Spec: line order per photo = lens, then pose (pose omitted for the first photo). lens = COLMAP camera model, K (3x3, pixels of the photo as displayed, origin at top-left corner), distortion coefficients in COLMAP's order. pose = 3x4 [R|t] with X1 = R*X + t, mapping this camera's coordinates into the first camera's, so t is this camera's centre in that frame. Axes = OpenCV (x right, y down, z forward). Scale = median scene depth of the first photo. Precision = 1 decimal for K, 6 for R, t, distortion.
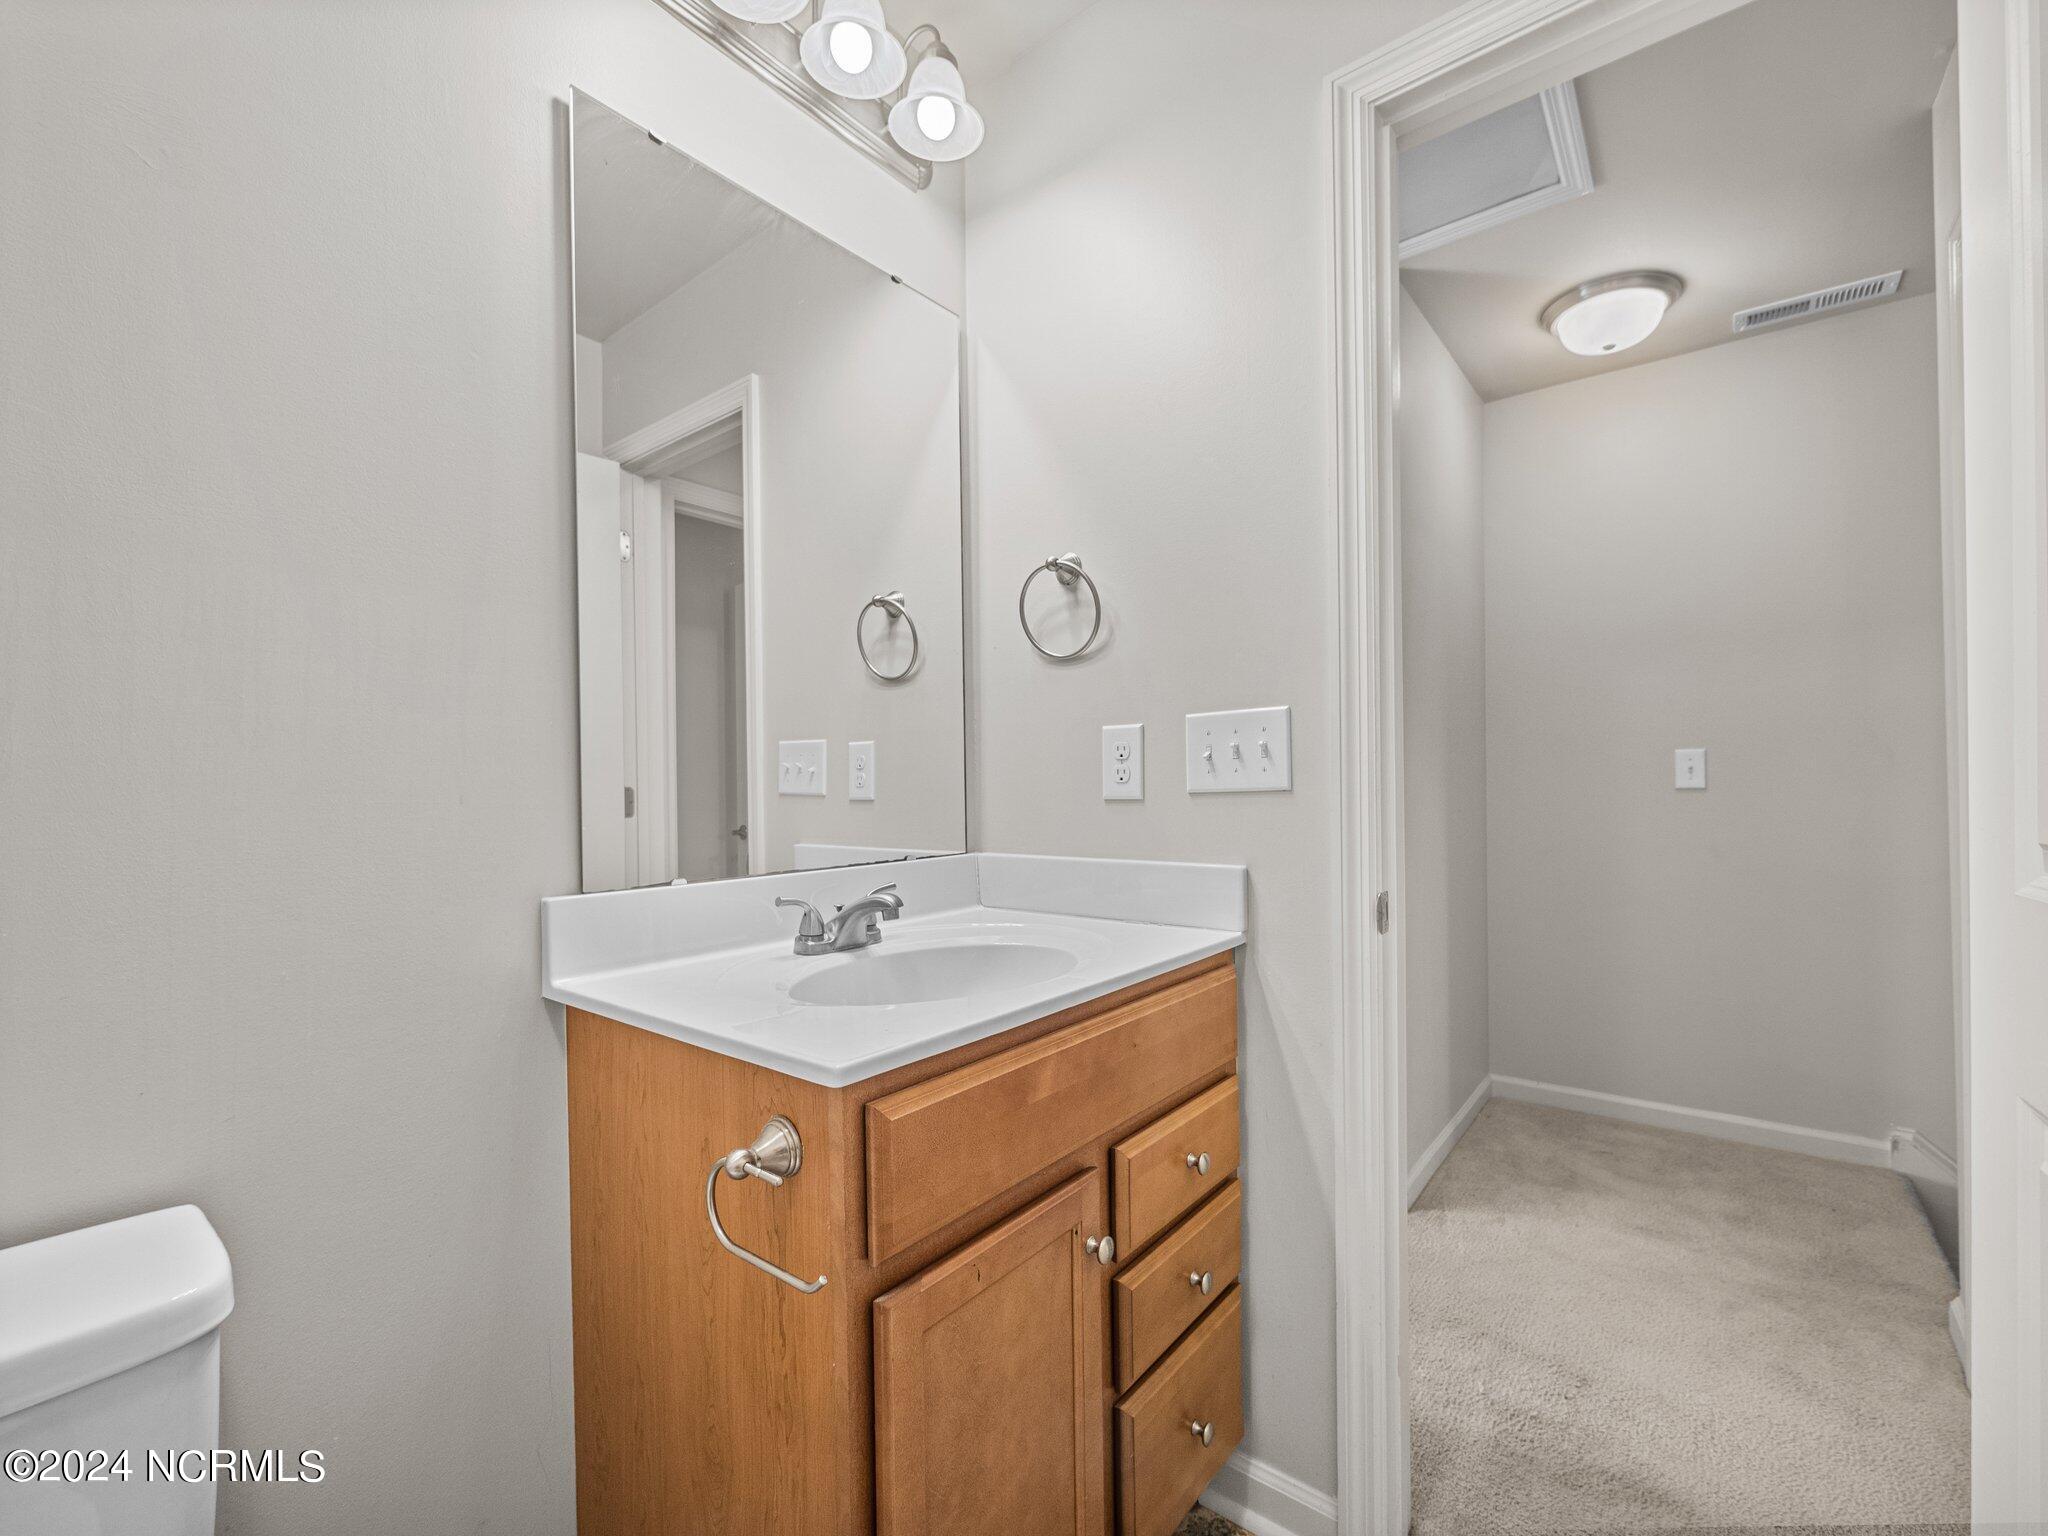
lens RADIAL K [[872.6, 0, 1033.4], [0, 872.6, 785.8], [0, 0, 1]] dist [-0.006075, 0.000287]
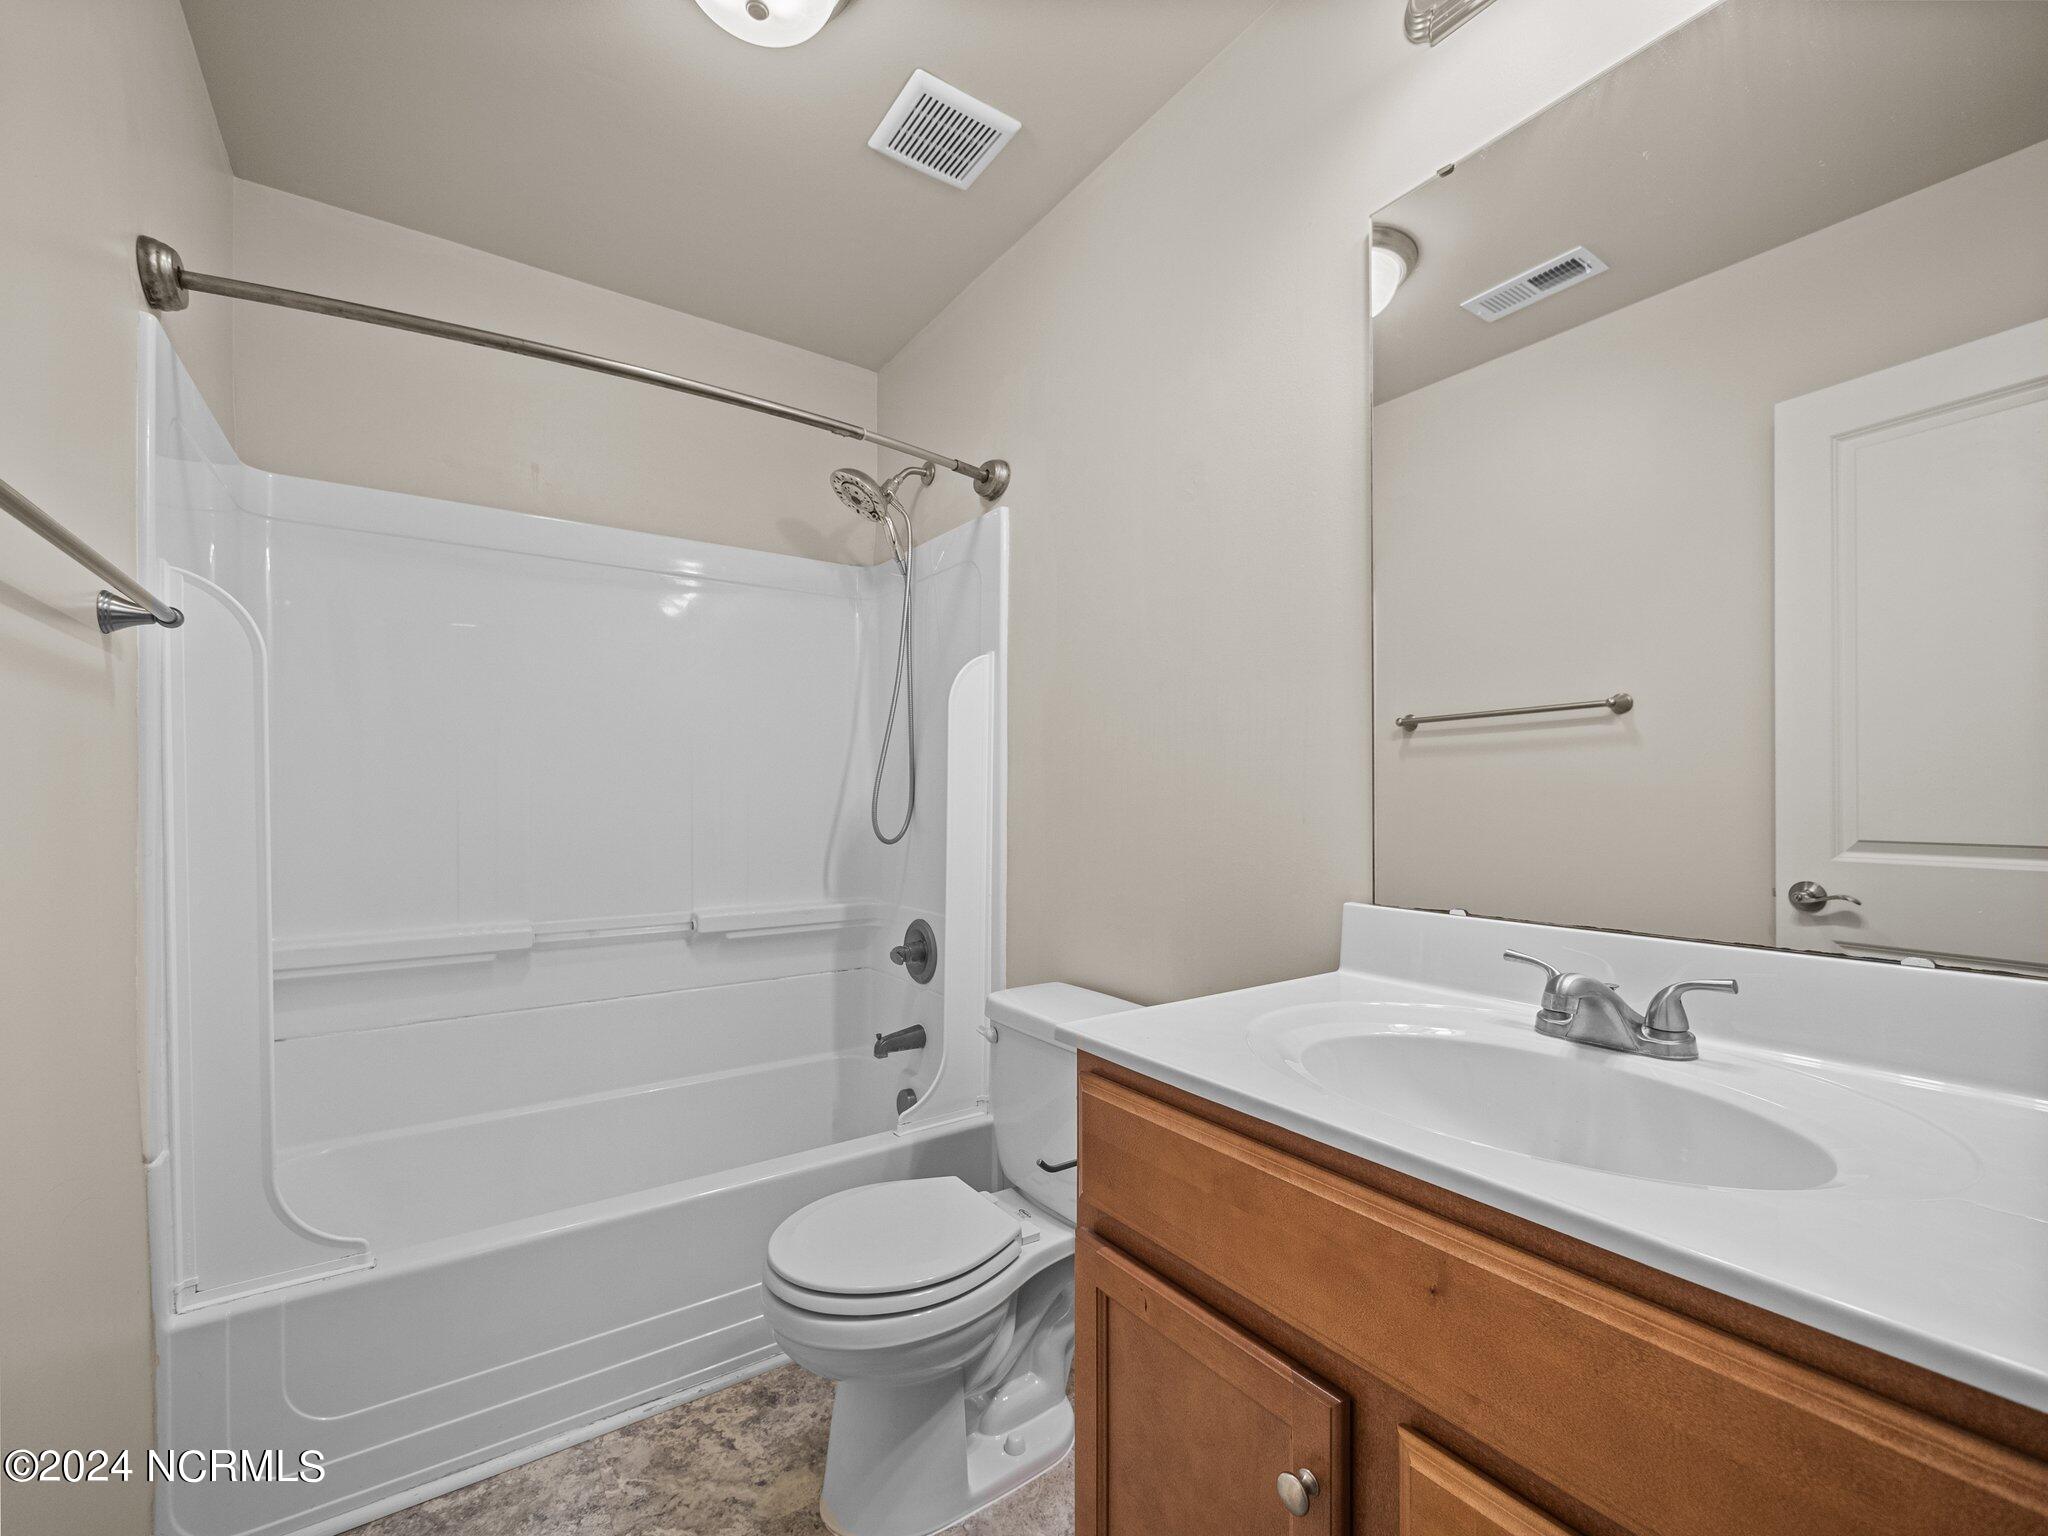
lens RADIAL K [[872.6, 0, 1030.0], [0, 872.6, 786.6], [0, 0, 1]] dist [-0.006075, 0.000287]
pose [[-0.286476, 0.004239, -0.958078, 0.736563], [0.006382, 0.999976, 0.002516, -0.040639], [0.958066, -0.005394, -0.286496, 0.898607]]
